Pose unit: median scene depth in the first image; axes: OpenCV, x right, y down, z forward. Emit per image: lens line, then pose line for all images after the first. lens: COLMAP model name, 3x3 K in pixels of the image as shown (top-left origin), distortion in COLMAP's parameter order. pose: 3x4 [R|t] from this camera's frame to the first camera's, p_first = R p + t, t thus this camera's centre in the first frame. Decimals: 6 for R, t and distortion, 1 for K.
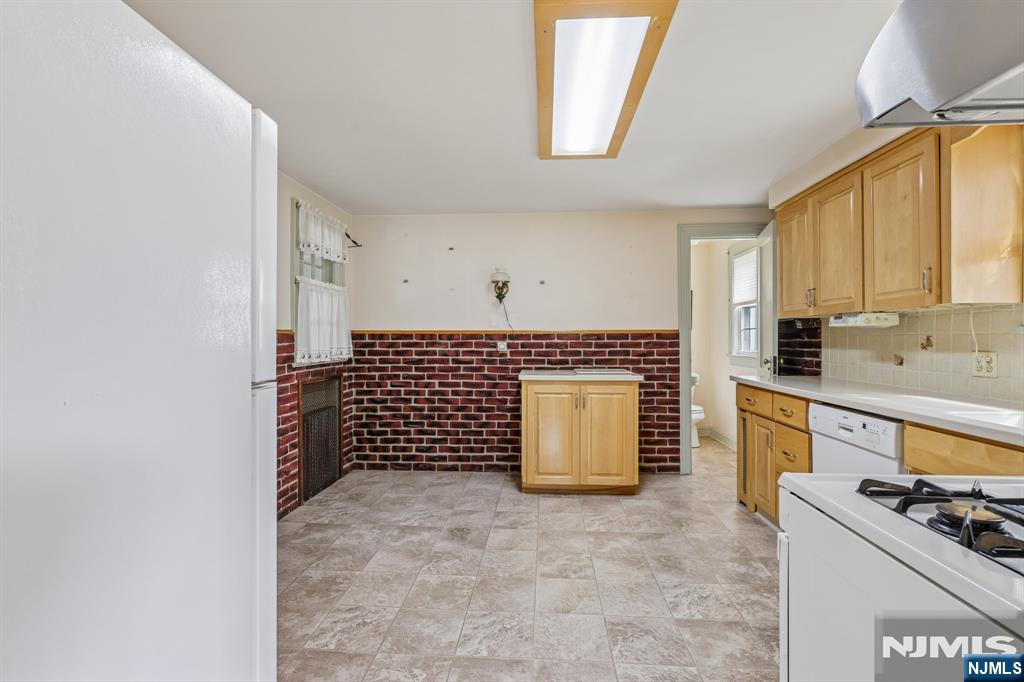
lens RADIAL K [[470.2, 0, 513.7], [0, 470.2, 338.9], [0, 0, 1]] dist [-0.003618, 0.000429]
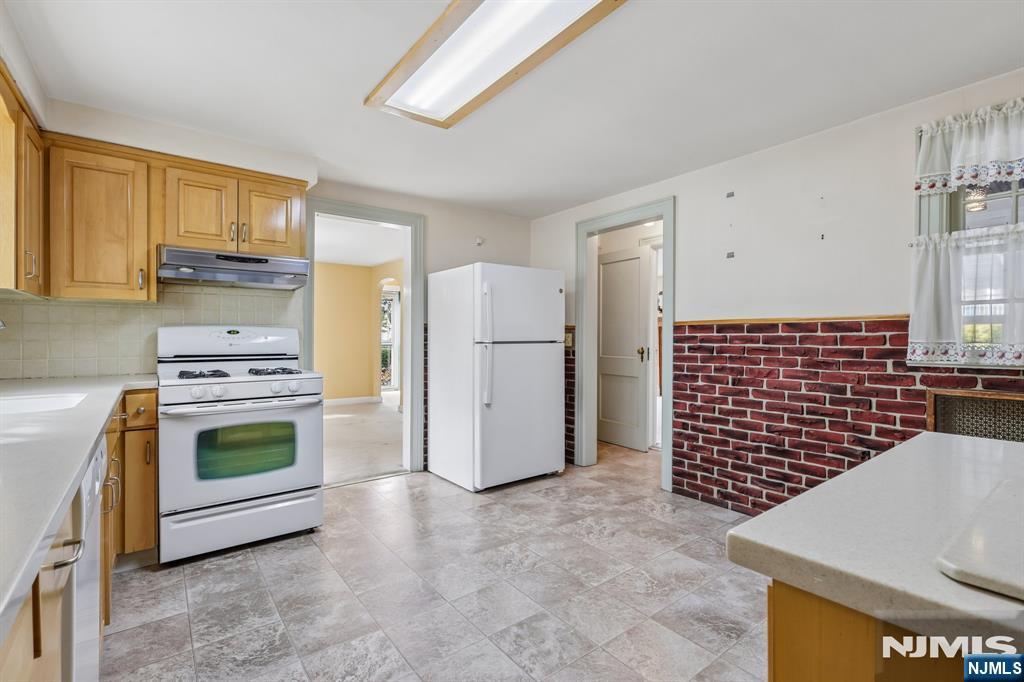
lens RADIAL K [[470.2, 0, 513.7], [0, 470.2, 338.9], [0, 0, 1]] dist [-0.003618, 0.000429]
pose [[-0.752382, 0.003031, -0.658720, 0.517811], [0.000169, 0.999990, 0.004408, 0.018157], [0.658727, 0.003205, -0.752376, 1.285078]]
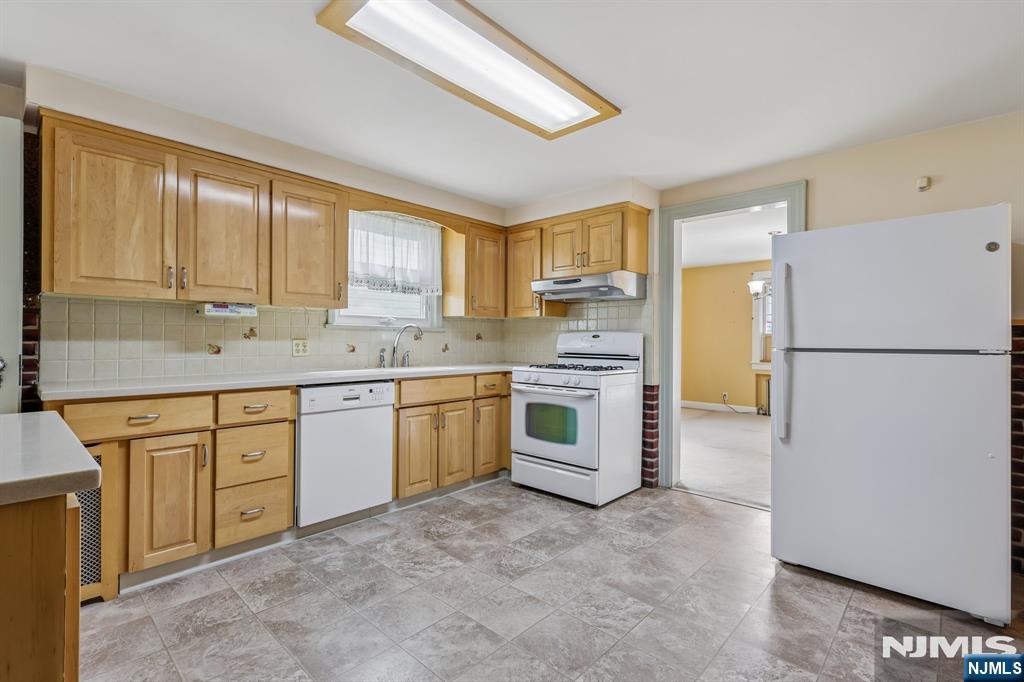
lens RADIAL K [[470.2, 0, 513.7], [0, 470.2, 338.9], [0, 0, 1]] dist [-0.003618, 0.000429]
pose [[-0.774562, -0.003209, 0.632490, -0.351275], [-0.005083, 0.999986, -0.001152, 0.017614], [-0.632478, -0.004107, -0.774568, 1.279602]]
